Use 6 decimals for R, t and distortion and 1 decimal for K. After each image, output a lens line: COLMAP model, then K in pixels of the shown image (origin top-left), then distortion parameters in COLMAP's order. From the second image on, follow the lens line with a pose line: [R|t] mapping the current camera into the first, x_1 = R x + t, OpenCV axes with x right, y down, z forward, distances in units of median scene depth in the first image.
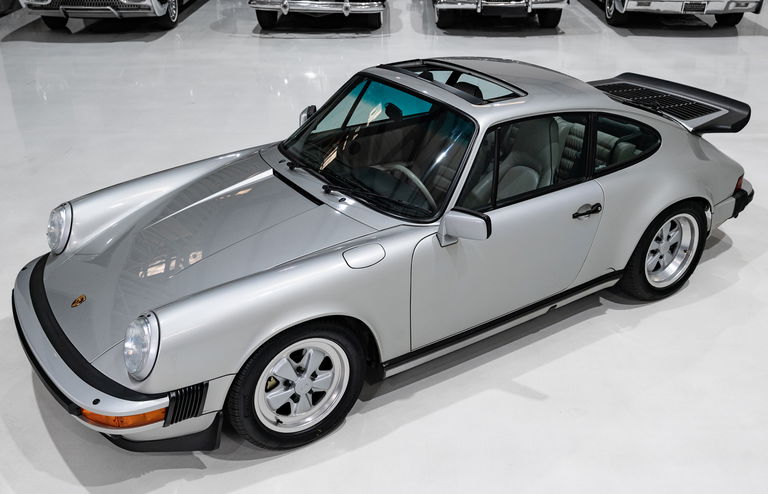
lens RADIAL K [[768.3, 0, 396.6], [0, 768.3, 254.3], [0, 0, 1]] dist [0.004518, 0.000000]
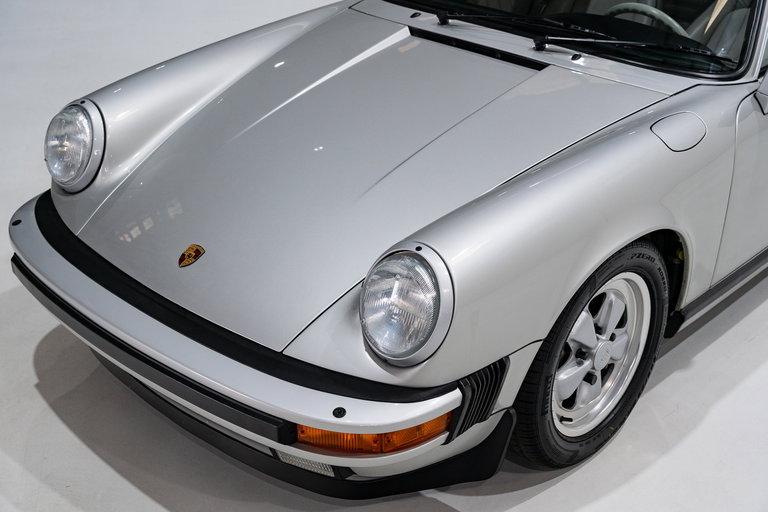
lens RADIAL K [[1067.9, 0, 388.8], [0, 1067.9, 257.4], [0, 0, 1]] dist [-0.010369, 0.000000]
pose [[0.975842, -0.098210, 0.195162, -0.407481], [0.094318, 0.995115, 0.029163, 0.050596], [-0.197072, -0.010051, 0.980337, 0.197352]]
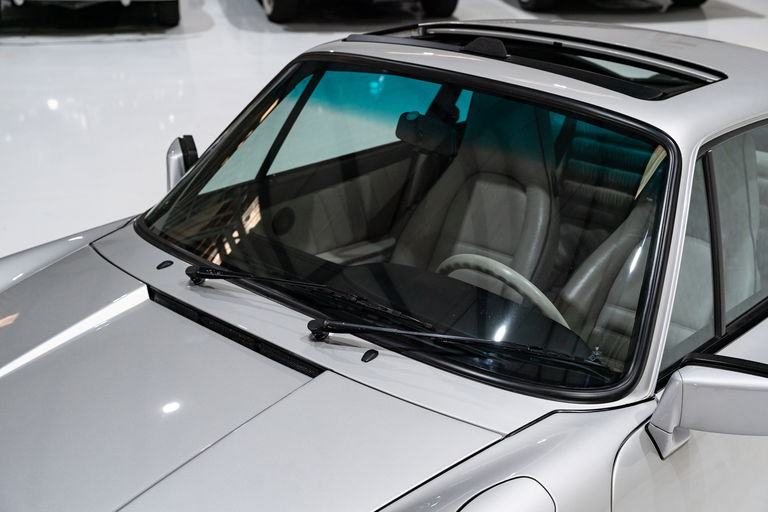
lens RADIAL K [[1067.9, 0, 385.9], [0, 1067.9, 261.5], [0, 0, 1]] dist [-0.010369, 0.000000]
pose [[0.975156, -0.076887, 0.207749, -0.175304], [0.094254, 0.992718, -0.075019, -0.078500], [-0.200468, 0.092737, 0.975301, 0.476257]]
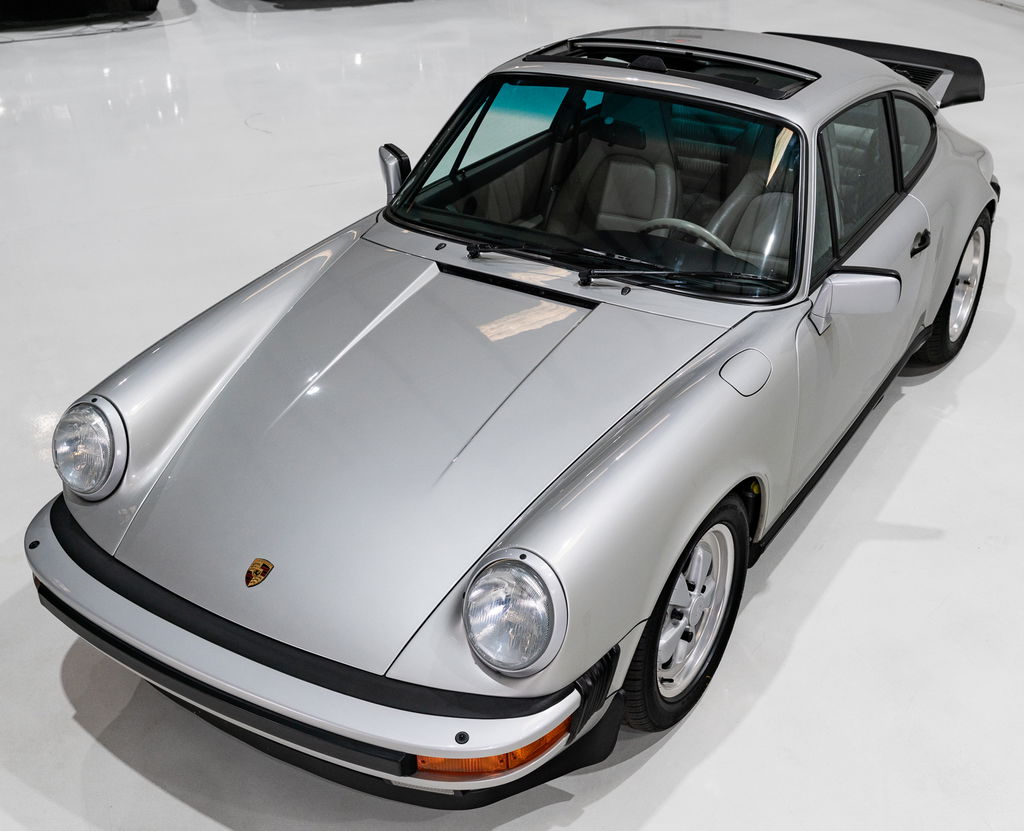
lens RADIAL K [[1227.5, 0, 557.5], [0, 1227.5, 412.6], [0, 0, 1]] dist [-0.027102, 0.000000]
pose [[0.907595, -0.214131, 0.361137, -0.484412], [0.196012, 0.976774, 0.086554, -0.072740], [-0.371283, -0.007769, 0.928487, 0.156882]]
